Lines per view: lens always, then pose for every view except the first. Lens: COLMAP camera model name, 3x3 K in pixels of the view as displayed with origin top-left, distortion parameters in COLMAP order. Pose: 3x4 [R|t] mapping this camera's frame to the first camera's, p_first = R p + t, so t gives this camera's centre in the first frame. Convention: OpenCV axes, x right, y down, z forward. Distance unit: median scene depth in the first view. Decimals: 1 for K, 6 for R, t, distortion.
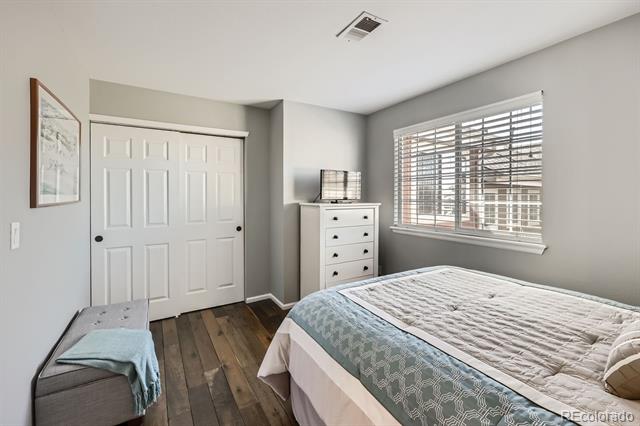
lens RADIAL K [[266.8, 0, 302.8], [0, 266.8, 197.9], [0, 0, 1]] dist [-0.003271, 0.000598]
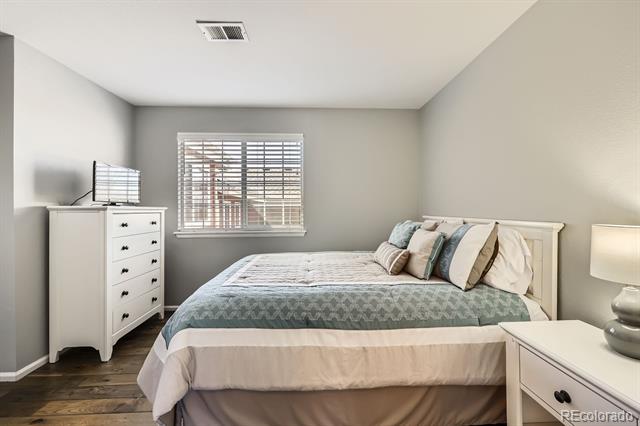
lens RADIAL K [[266.8, 0, 315.3], [0, 266.8, 210.1], [0, 0, 1]] dist [-0.003271, 0.000598]
pose [[0.475746, -0.000303, 0.879583, -0.287178], [0.003754, 0.999992, -0.001685, 0.034362], [-0.879575, 0.004103, 0.475743, 0.107762]]
